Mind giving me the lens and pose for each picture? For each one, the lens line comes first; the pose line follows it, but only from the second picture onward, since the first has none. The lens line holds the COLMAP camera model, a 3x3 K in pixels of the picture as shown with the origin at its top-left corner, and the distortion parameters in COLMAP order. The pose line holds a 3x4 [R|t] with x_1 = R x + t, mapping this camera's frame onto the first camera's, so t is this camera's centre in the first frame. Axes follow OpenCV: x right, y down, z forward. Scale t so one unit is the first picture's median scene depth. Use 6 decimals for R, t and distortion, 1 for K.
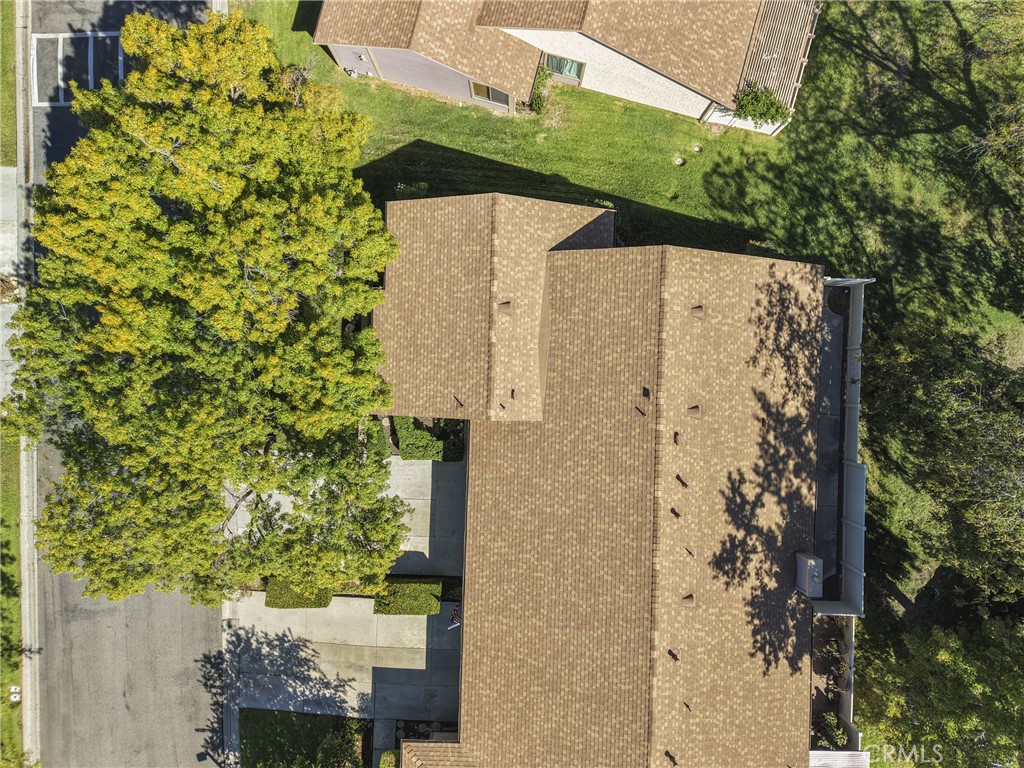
lens RADIAL K [[727.6, 0, 512.7], [0, 727.6, 383.9], [0, 0, 1]] dist [0.005834, -0.000628]
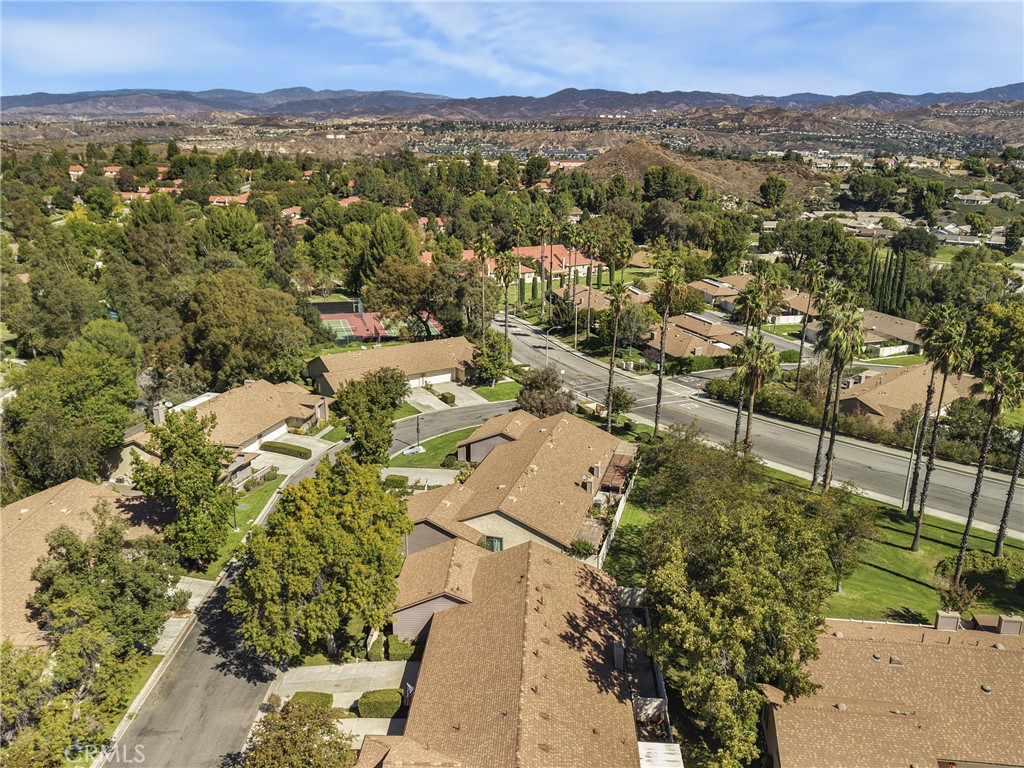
lens RADIAL K [[727.6, 0, 512.8], [0, 727.6, 383.4], [0, 0, 1]] dist [0.005834, -0.000628]
pose [[0.999920, 0.006338, -0.010958, 0.172068], [-0.012318, 0.287391, -0.957734, 1.794644], [-0.002921, 0.957793, 0.287446, -0.123165]]
